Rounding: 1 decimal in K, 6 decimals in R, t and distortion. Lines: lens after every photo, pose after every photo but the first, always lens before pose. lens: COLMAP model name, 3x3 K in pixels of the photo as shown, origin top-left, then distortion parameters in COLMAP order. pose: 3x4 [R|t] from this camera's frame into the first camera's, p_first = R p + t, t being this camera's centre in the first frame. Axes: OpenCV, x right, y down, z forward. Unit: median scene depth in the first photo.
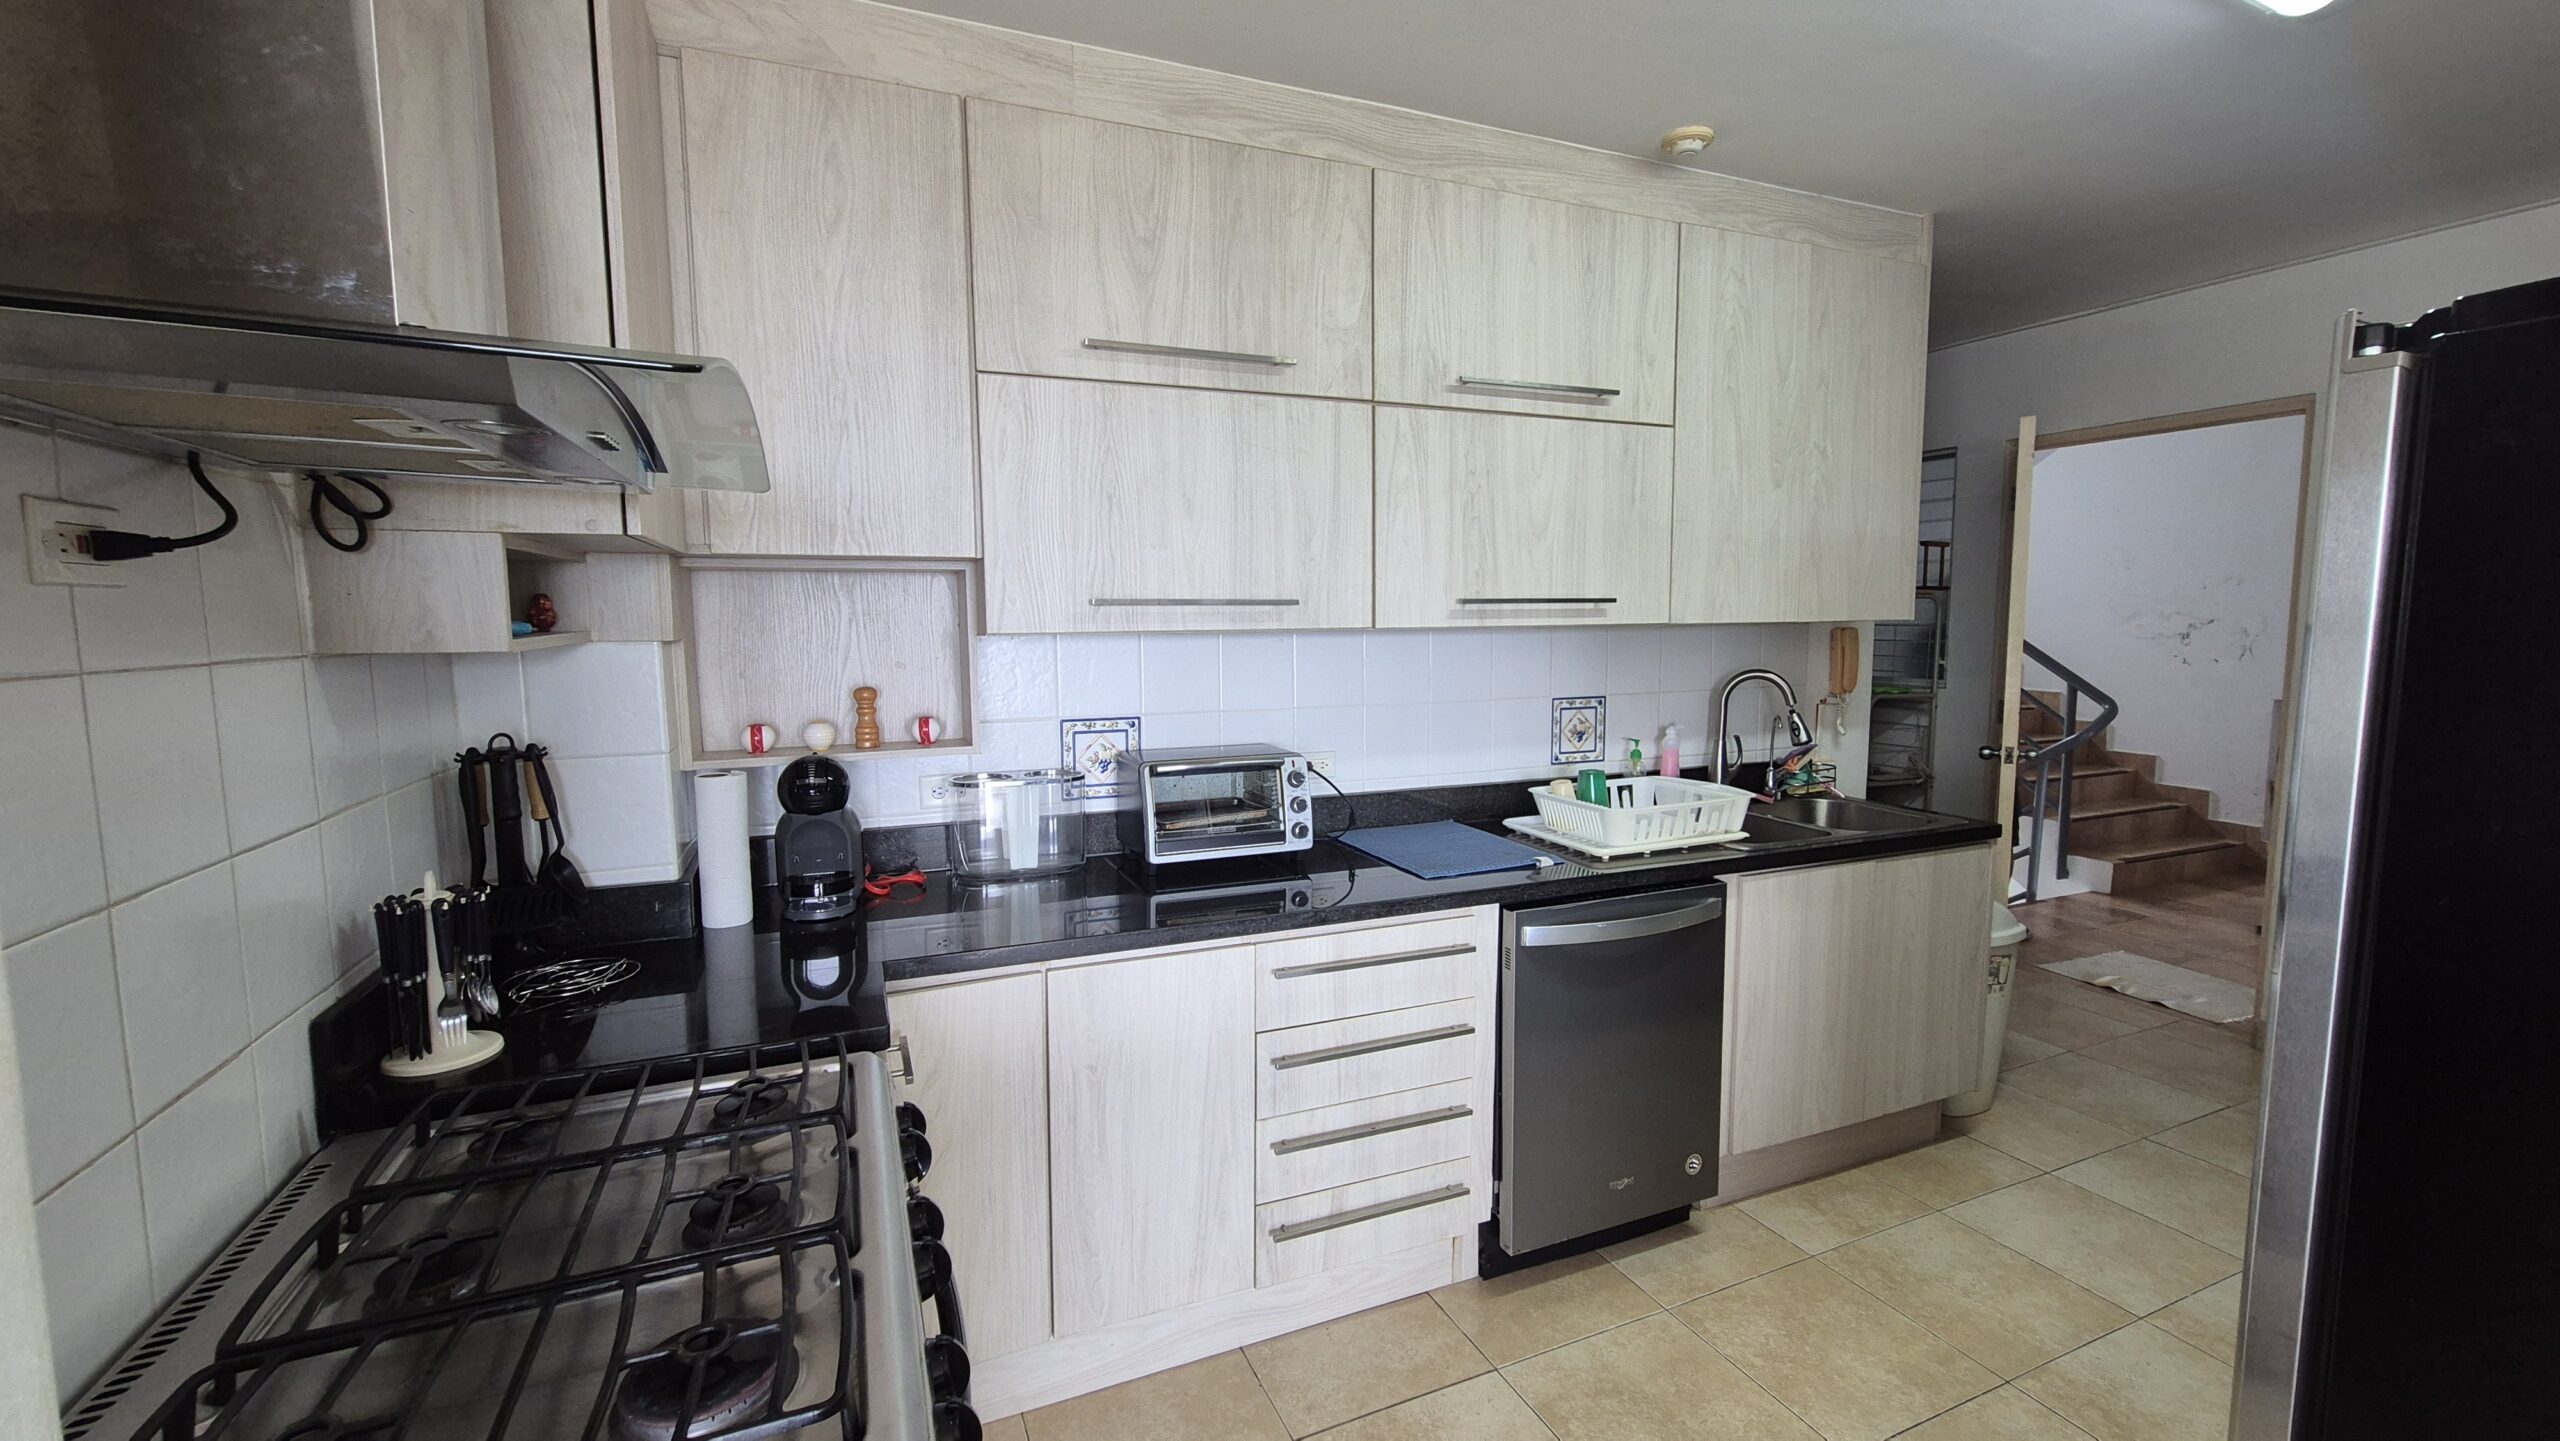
lens RADIAL K [[1048.9, 0, 1285.4], [0, 1048.9, 716.3], [0, 0, 1]] dist [-0.000097, 0.000092]
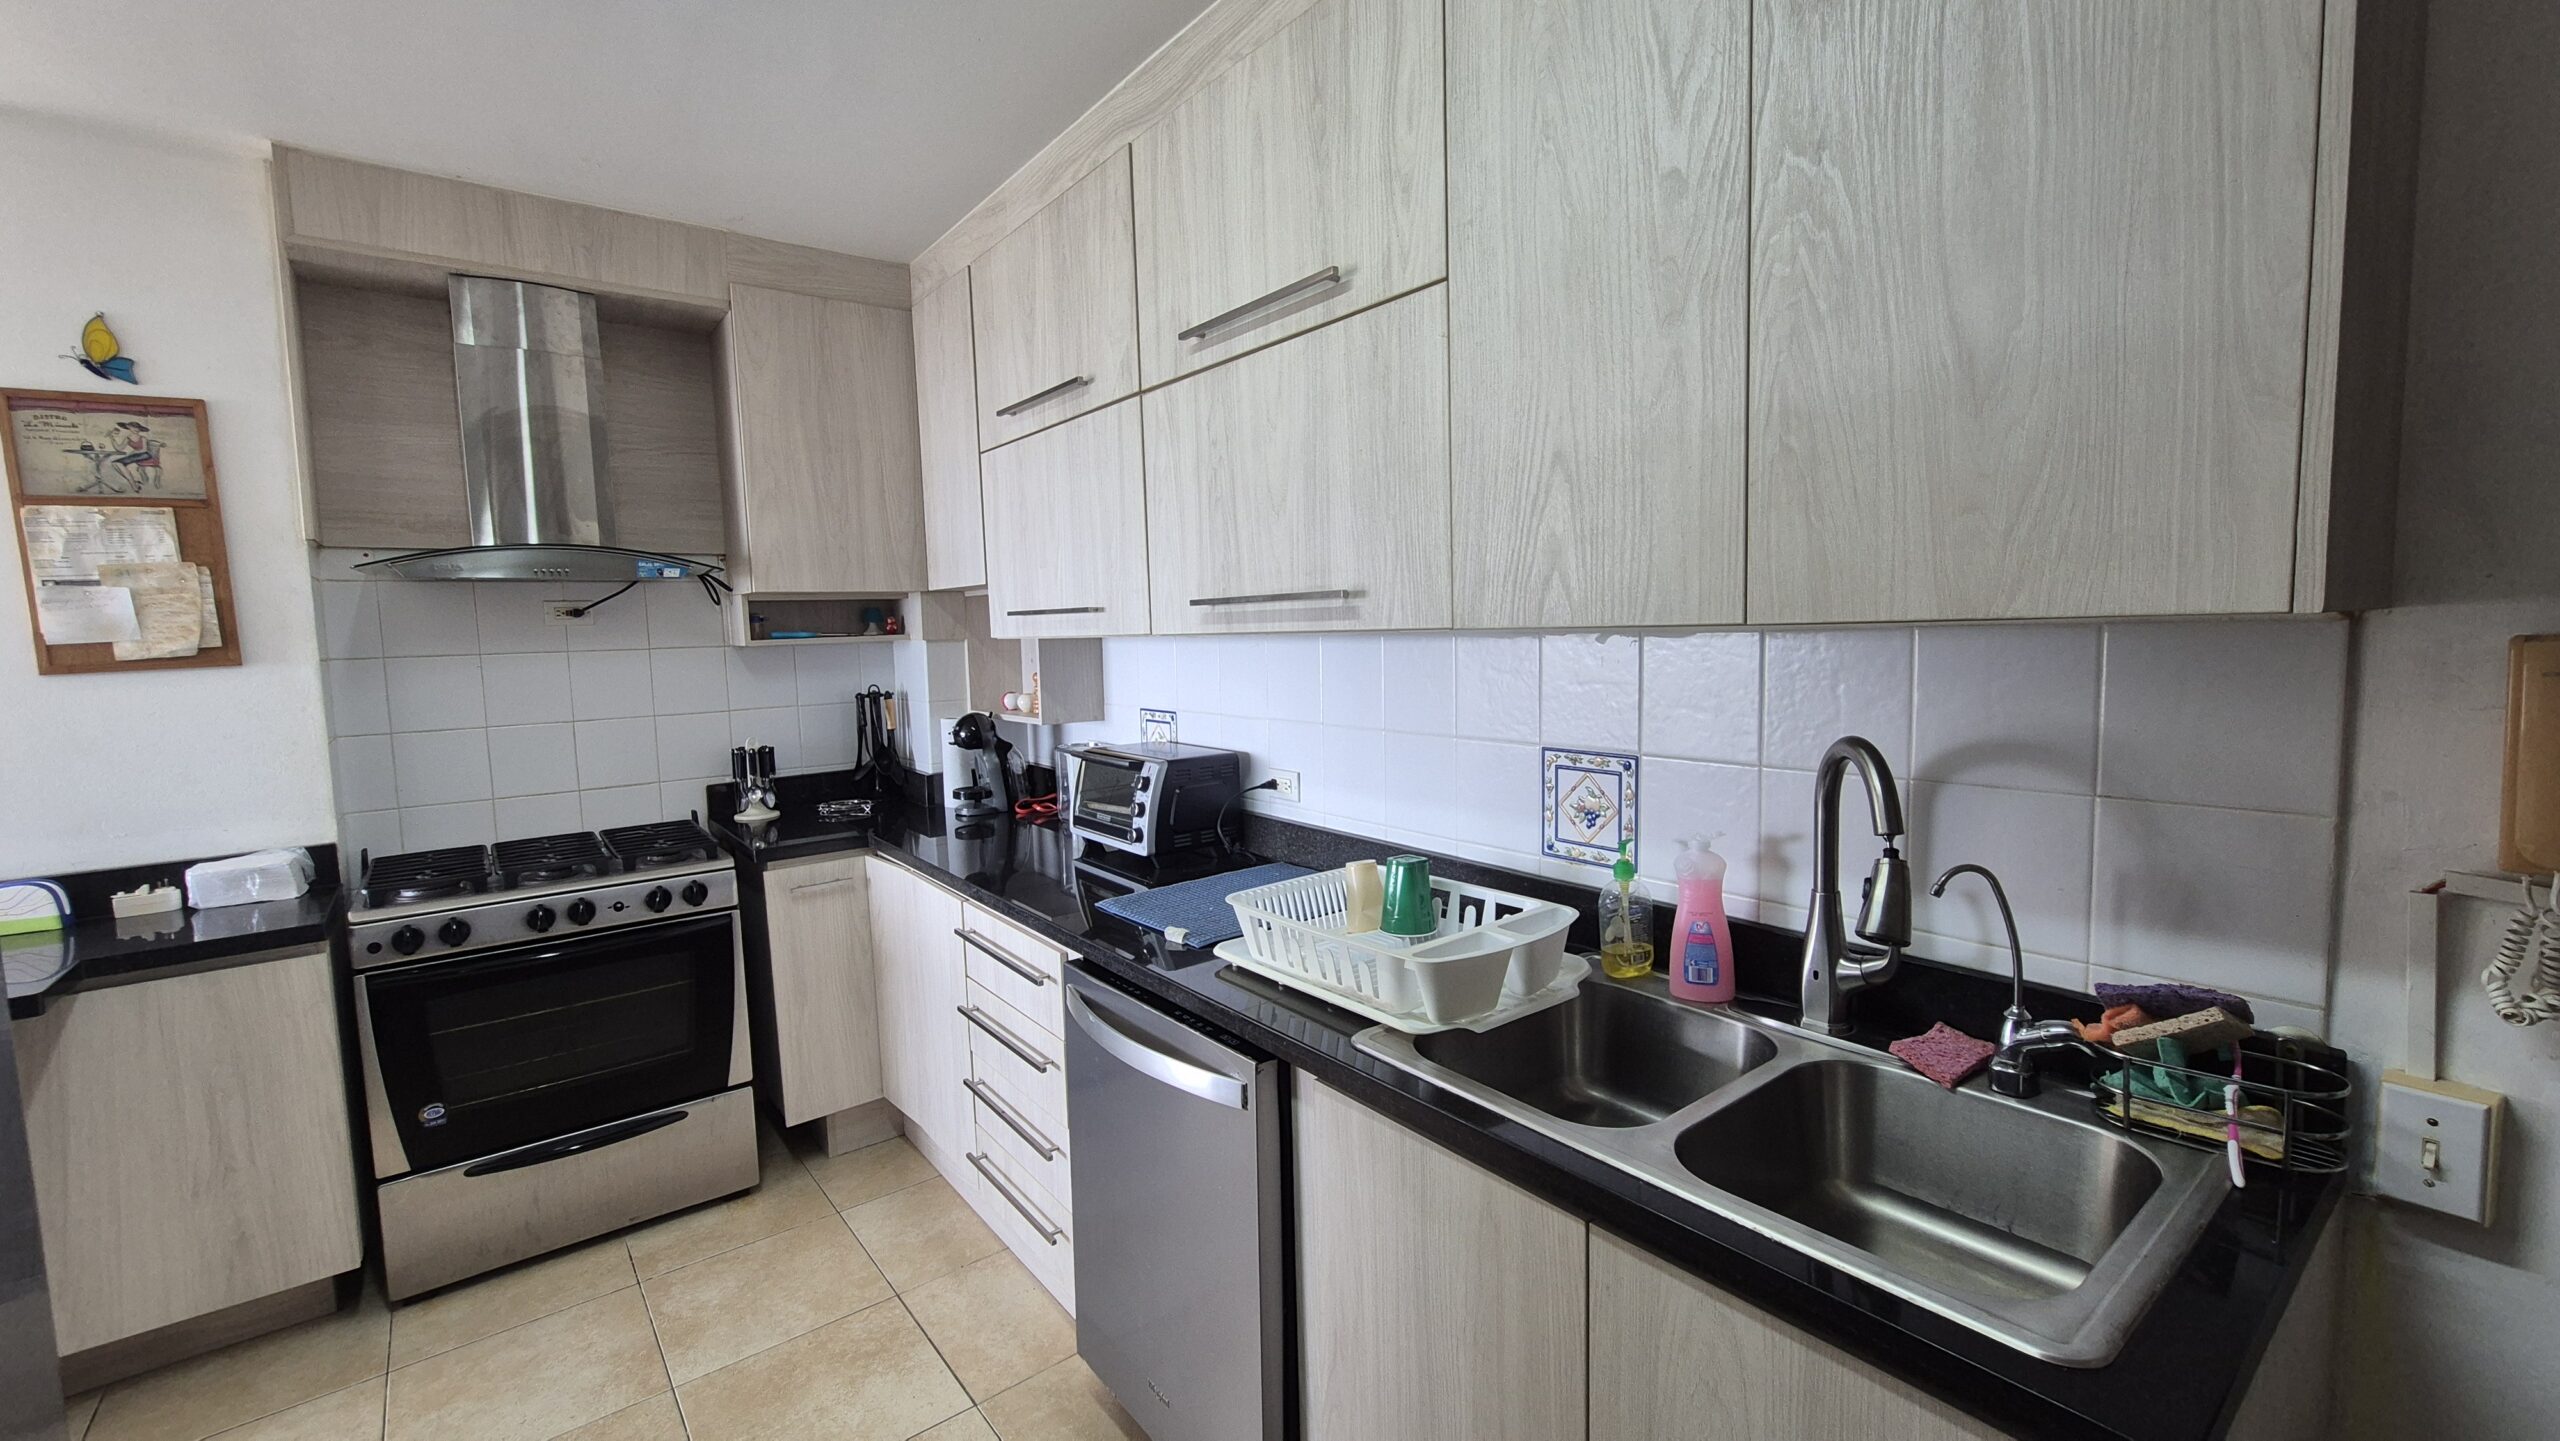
lens RADIAL K [[1046.1, 0, 1288.4], [0, 1046.1, 717.5], [0, 0, 1]] dist [-0.000288, 0.000233]
pose [[0.260036, 0.086719, -0.961697, 0.958419], [-0.070089, 0.995027, 0.070773, -0.080371], [0.963052, 0.049001, 0.264821, 0.825494]]
